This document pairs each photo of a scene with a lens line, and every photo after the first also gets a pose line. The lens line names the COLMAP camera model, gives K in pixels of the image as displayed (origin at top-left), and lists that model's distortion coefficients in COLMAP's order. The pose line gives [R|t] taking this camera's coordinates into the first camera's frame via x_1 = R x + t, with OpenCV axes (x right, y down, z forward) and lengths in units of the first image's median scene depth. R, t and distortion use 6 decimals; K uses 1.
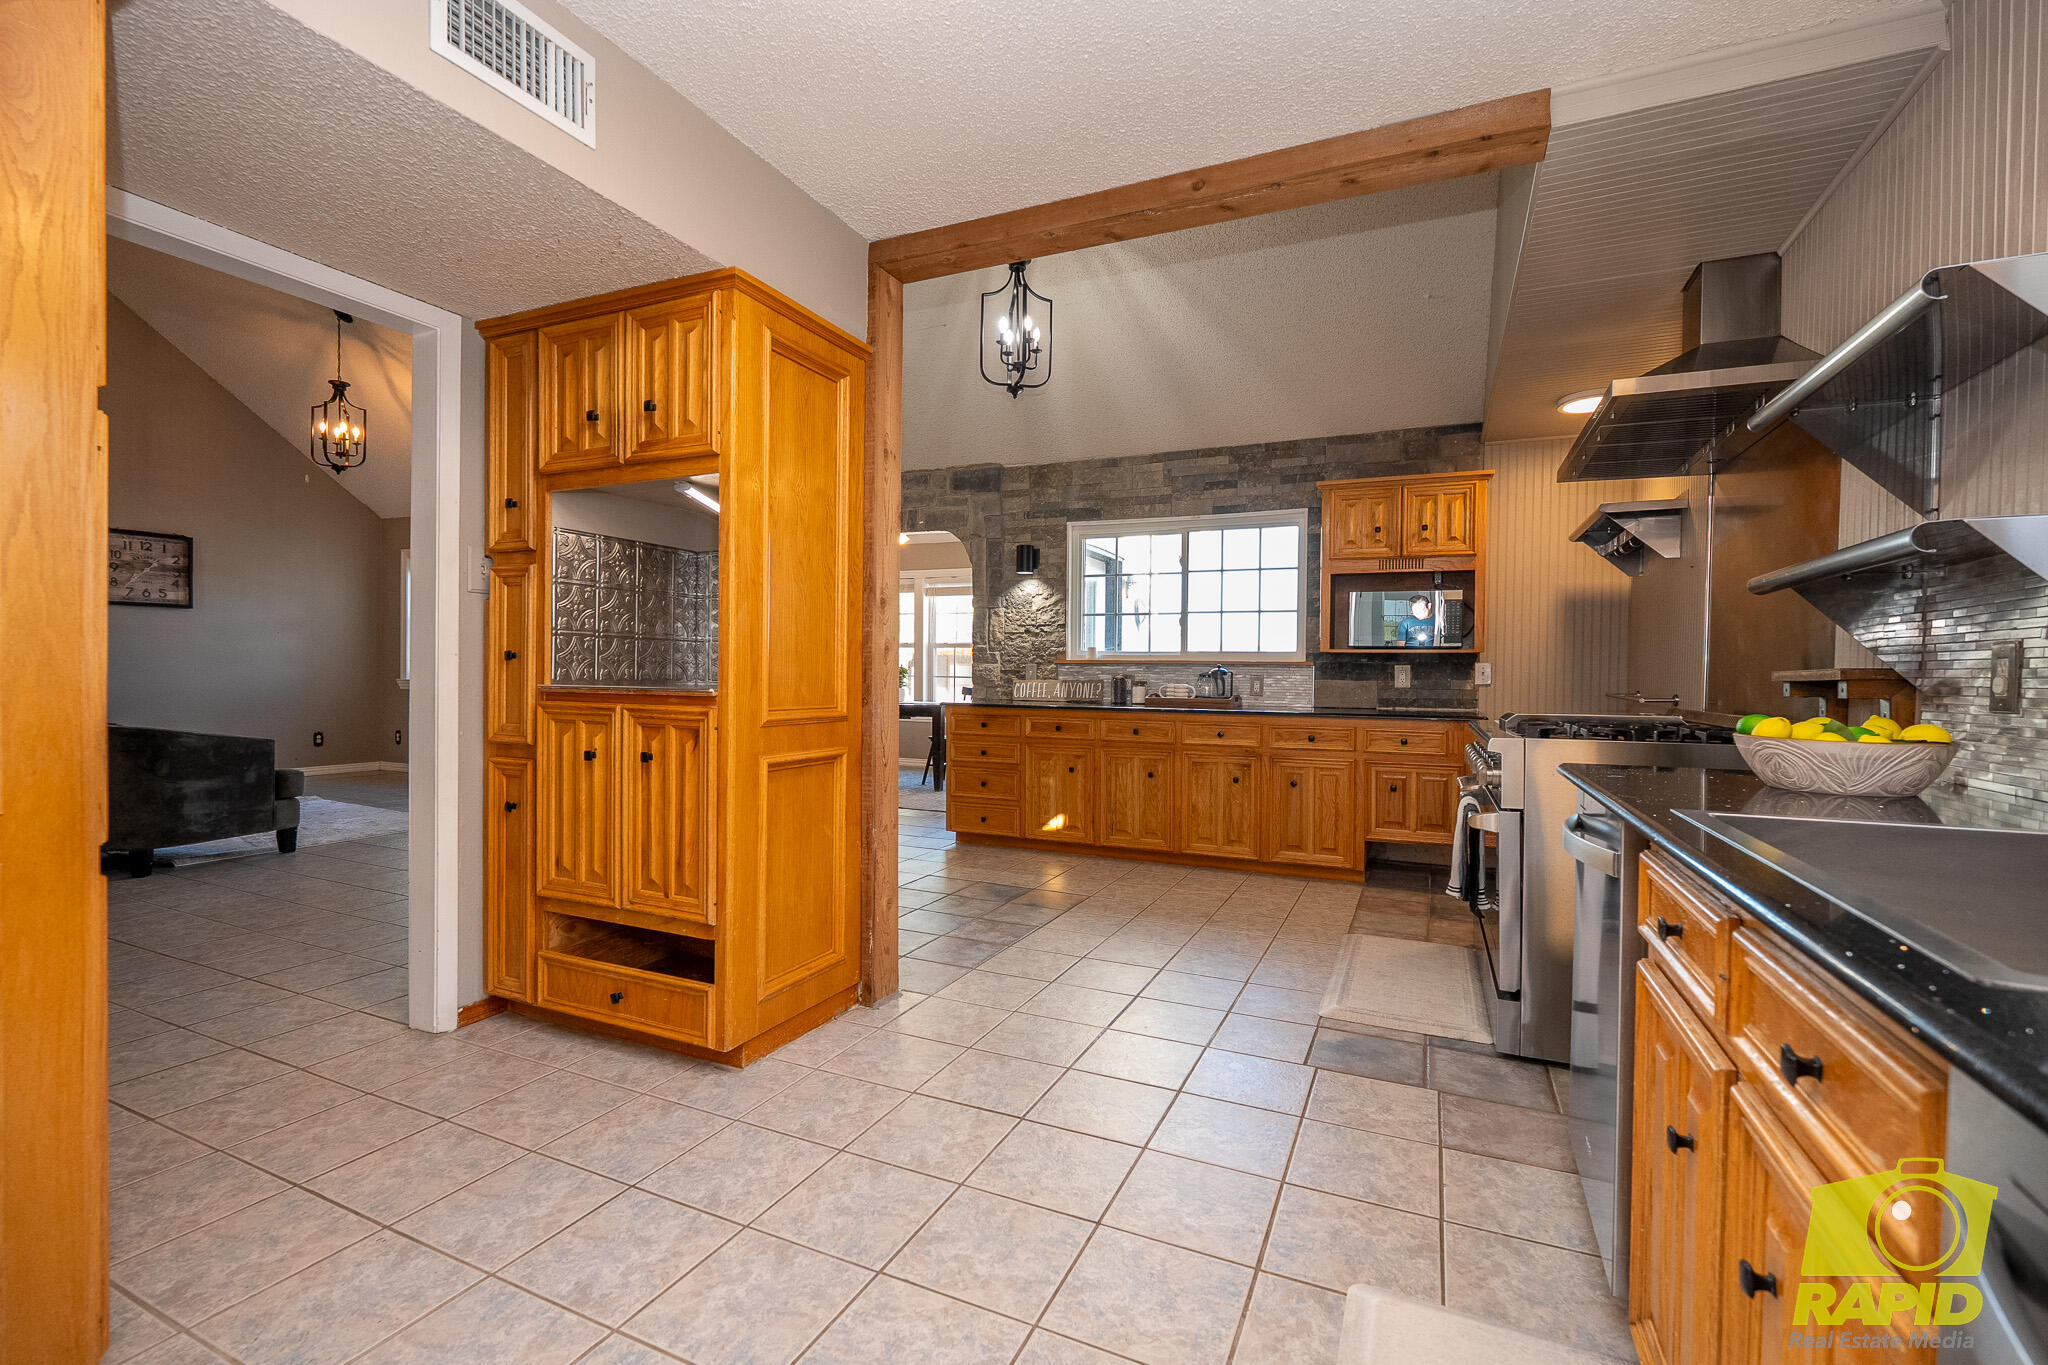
lens RADIAL K [[895.5, 0, 1024.3], [0, 895.5, 686.4], [0, 0, 1]] dist [-0.008643, 0.001692]
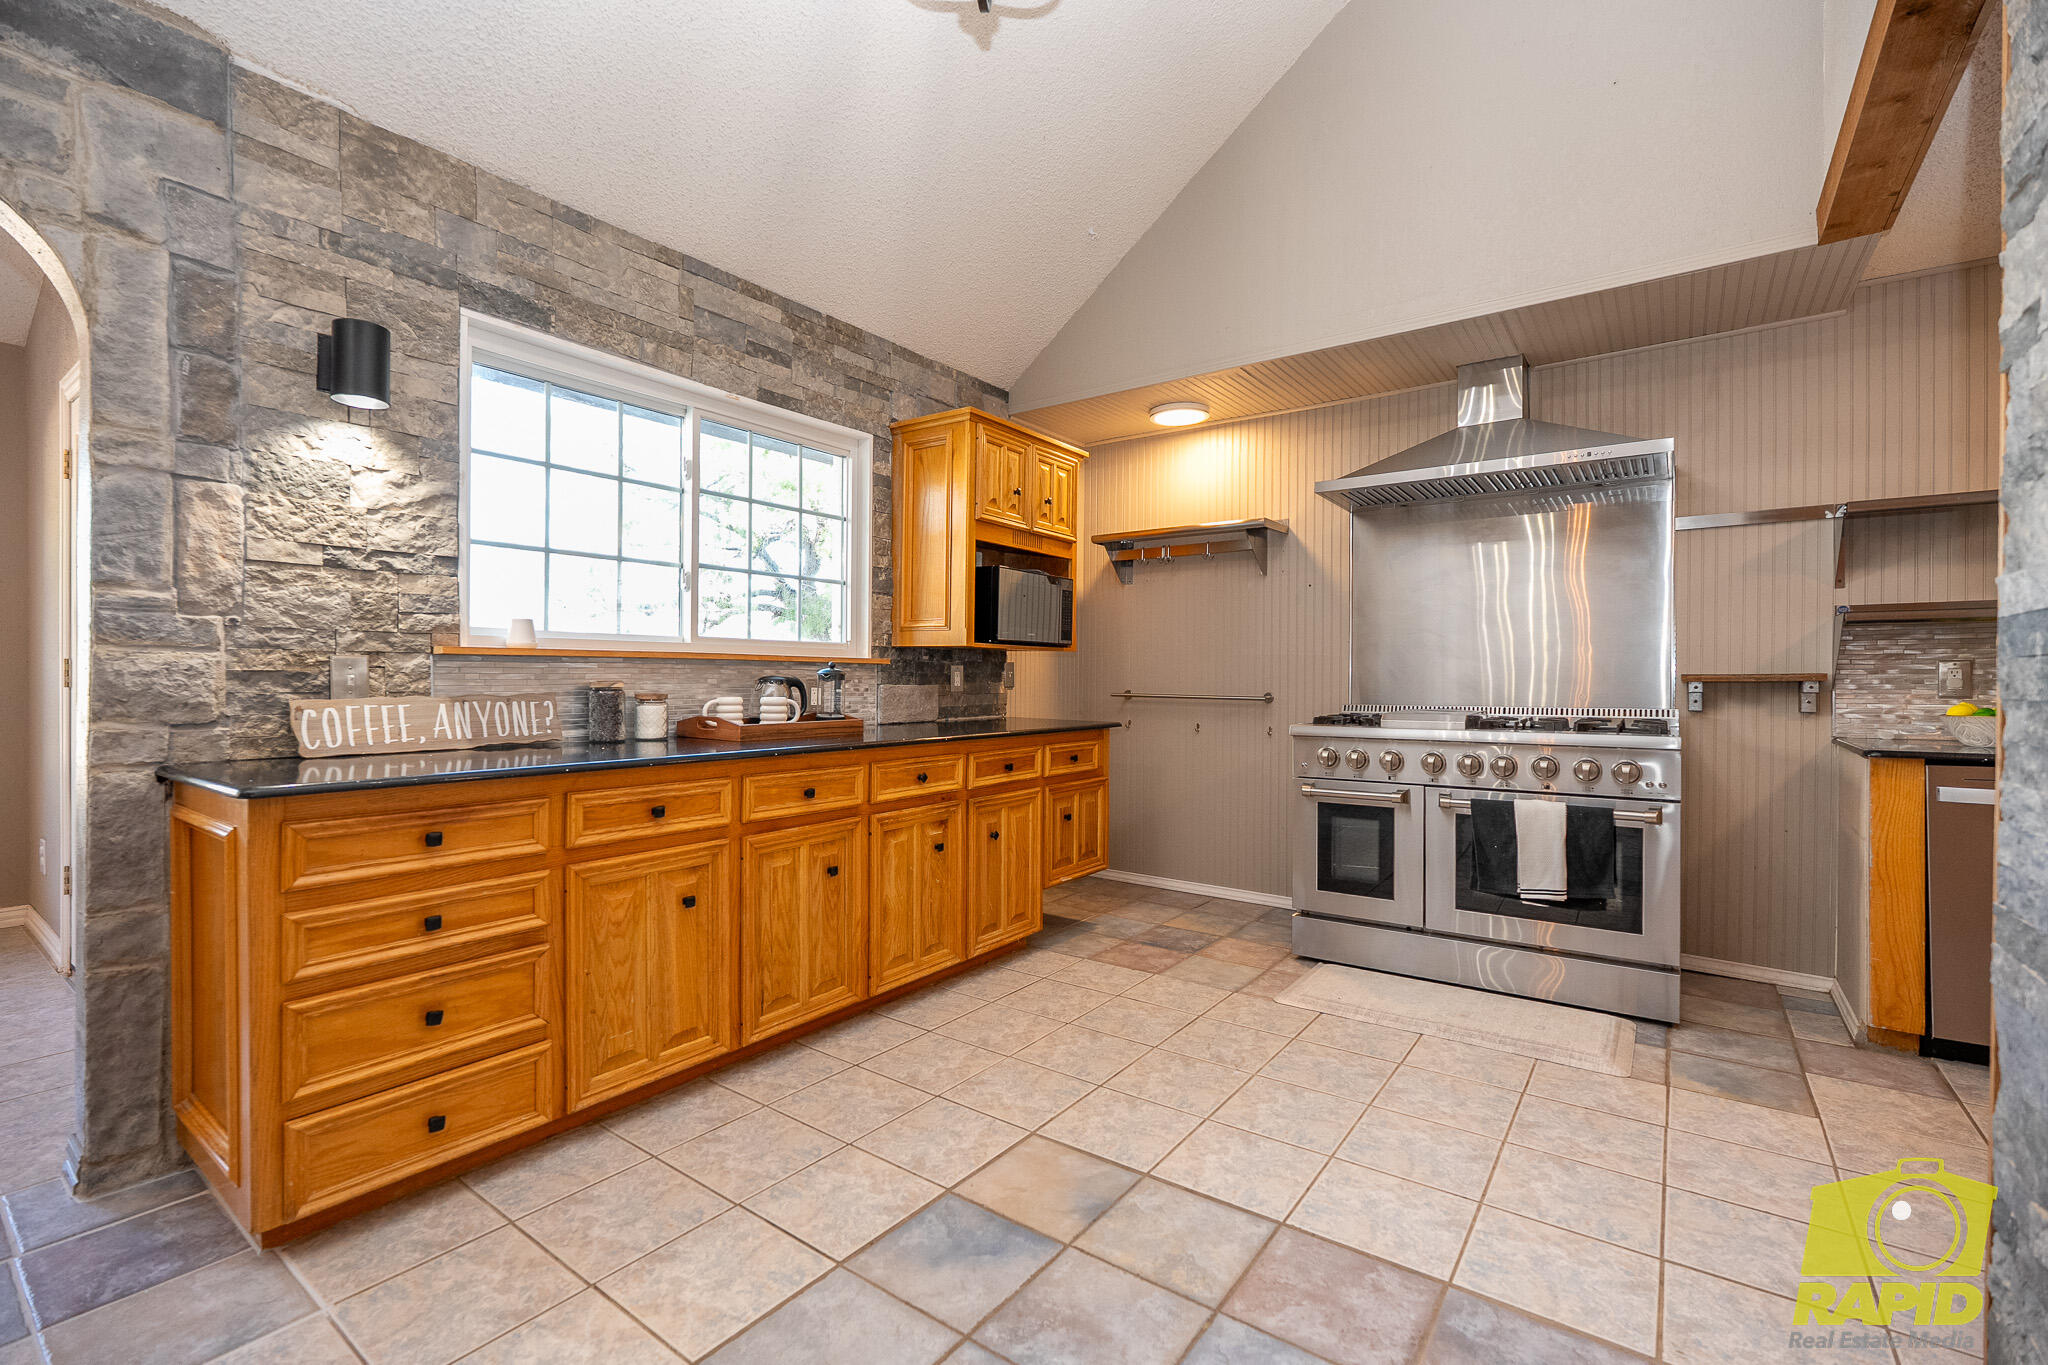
lens RADIAL K [[895.5, 0, 1021.9], [0, 895.5, 683.8], [0, 0, 1]] dist [-0.008643, 0.001692]
pose [[0.204033, -0.016522, 0.978825, -0.305530], [0.014764, 0.999796, 0.013799, -0.014741], [-0.978853, 0.011636, 0.204235, 0.684645]]
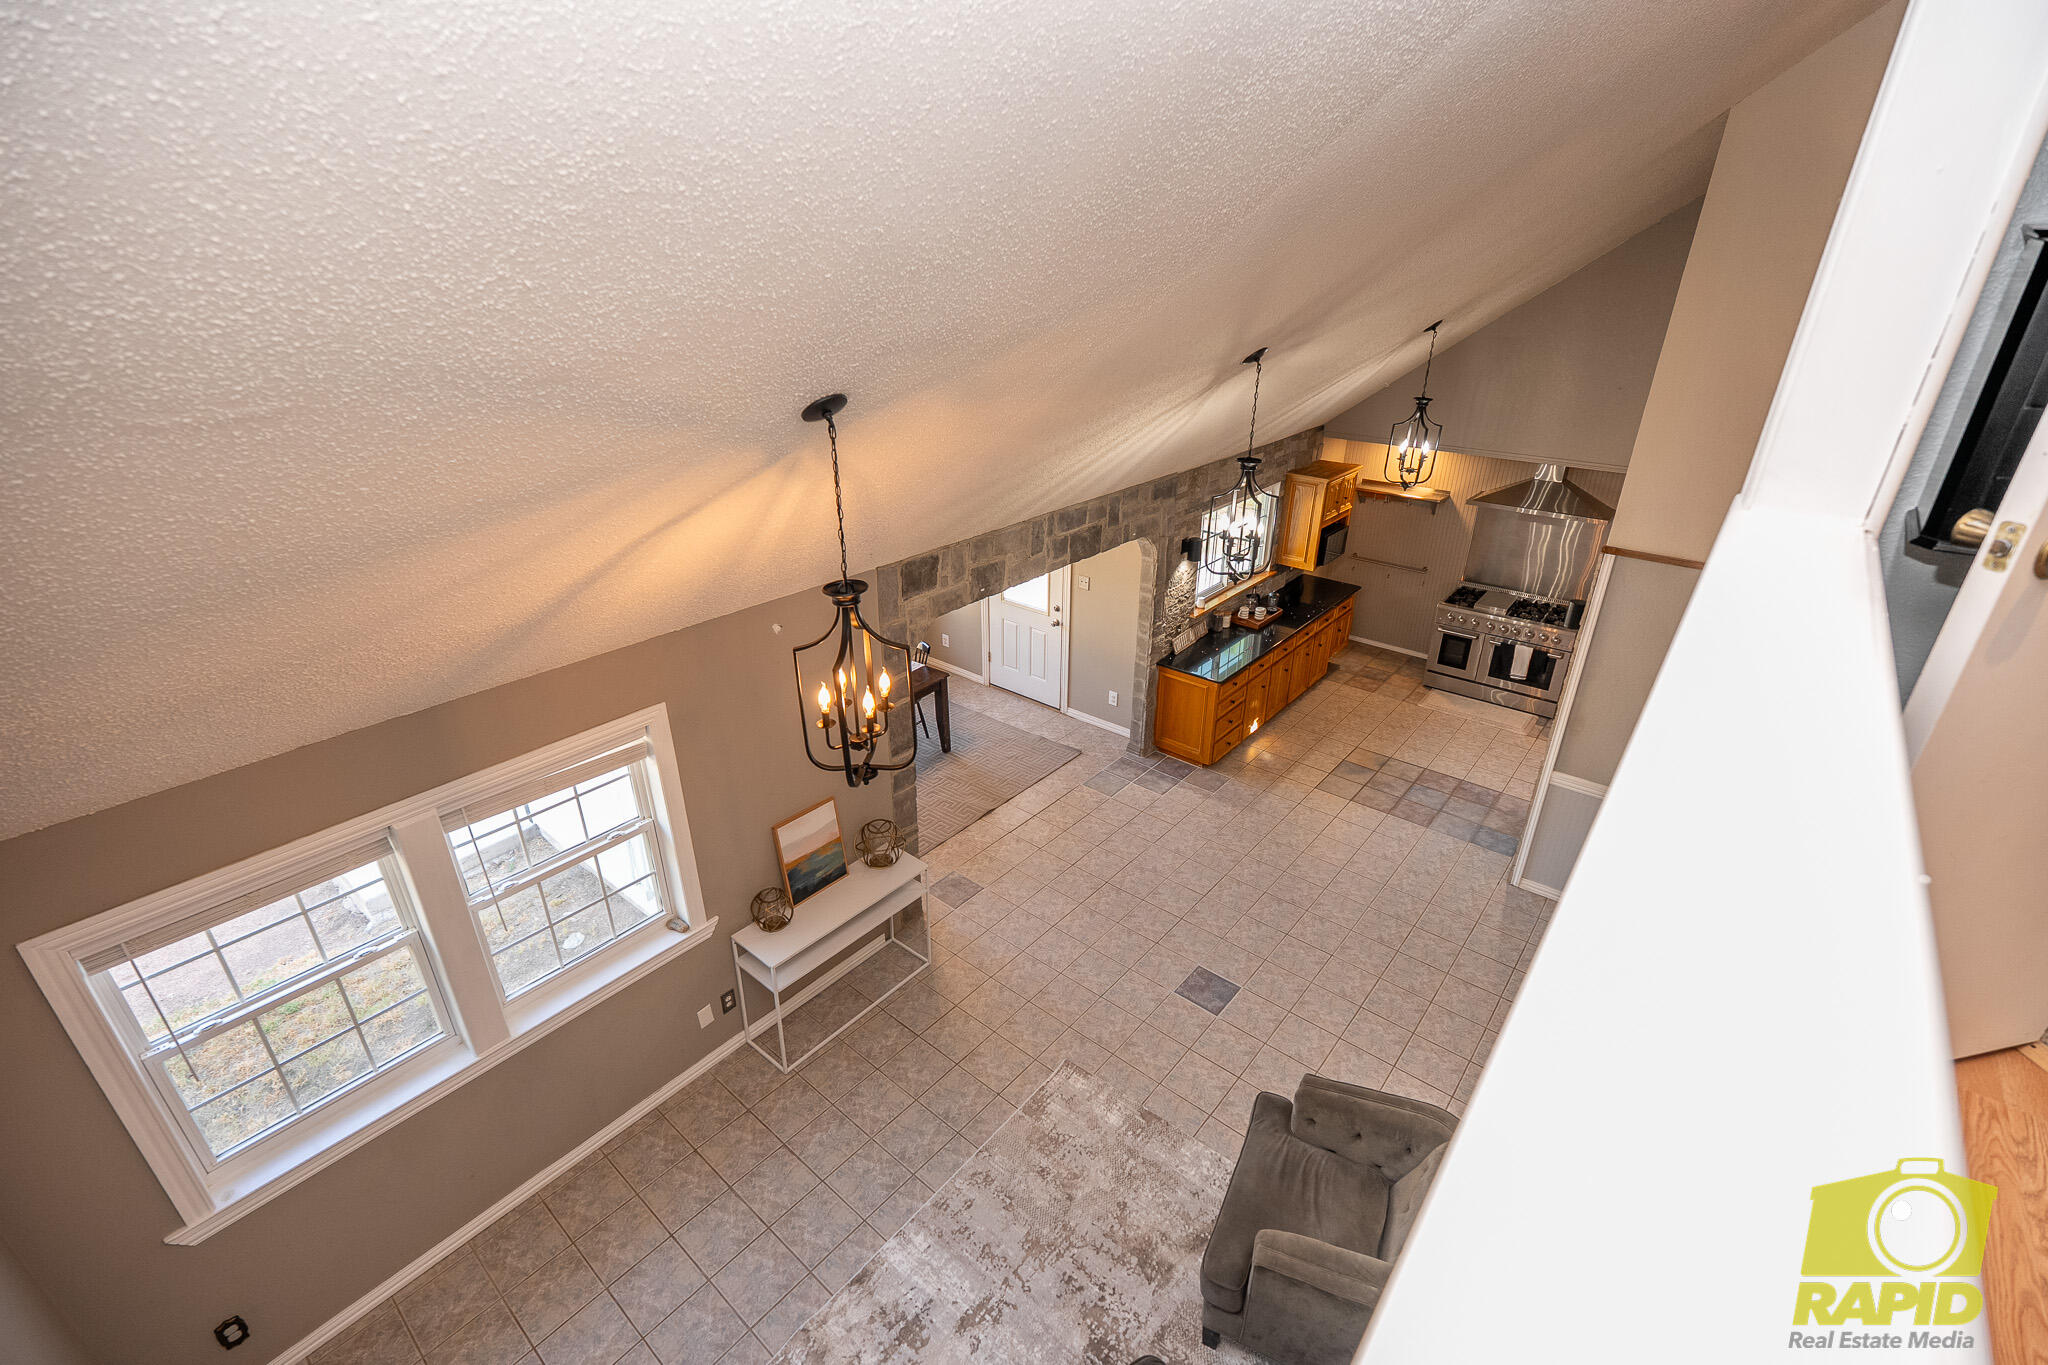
lens RADIAL K [[895.5, 0, 1028.7], [0, 895.5, 682.1], [0, 0, 1]] dist [-0.008643, 0.001692]
pose [[0.258382, -0.423131, 0.868446, -1.258306], [0.020499, 0.901172, 0.432977, -0.535708], [-0.965825, -0.094071, 0.241520, 0.927490]]
